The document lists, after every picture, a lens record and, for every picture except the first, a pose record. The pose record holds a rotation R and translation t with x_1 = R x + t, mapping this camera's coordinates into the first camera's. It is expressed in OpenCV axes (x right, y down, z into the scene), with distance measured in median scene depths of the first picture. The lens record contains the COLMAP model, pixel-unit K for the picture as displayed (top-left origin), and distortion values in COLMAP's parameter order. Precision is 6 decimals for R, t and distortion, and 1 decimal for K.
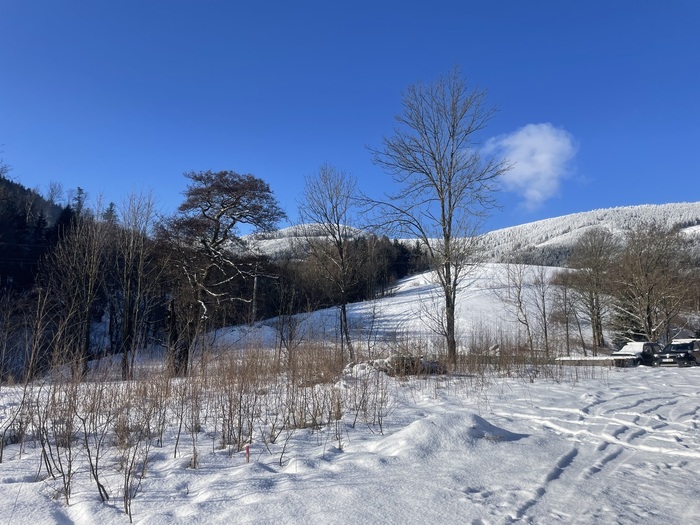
lens RADIAL K [[526.3, 0, 352.6], [0, 526.3, 258.9], [0, 0, 1]] dist [0.057202, -0.064053]
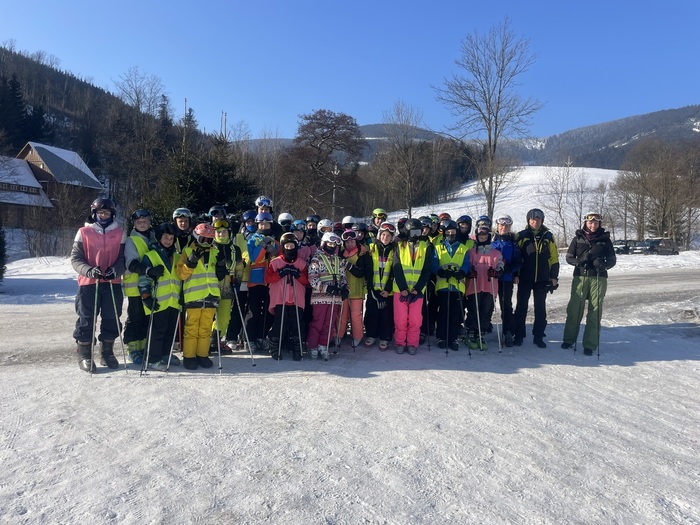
lens RADIAL K [[526.3, 0, 347.7], [0, 526.3, 259.7], [0, 0, 1]] dist [0.057202, -0.064053]
pose [[0.991472, 0.023021, -0.128270, -0.000190], [0.001189, 0.982634, 0.185548, -0.038189], [0.130314, -0.184119, 0.974227, -0.353893]]
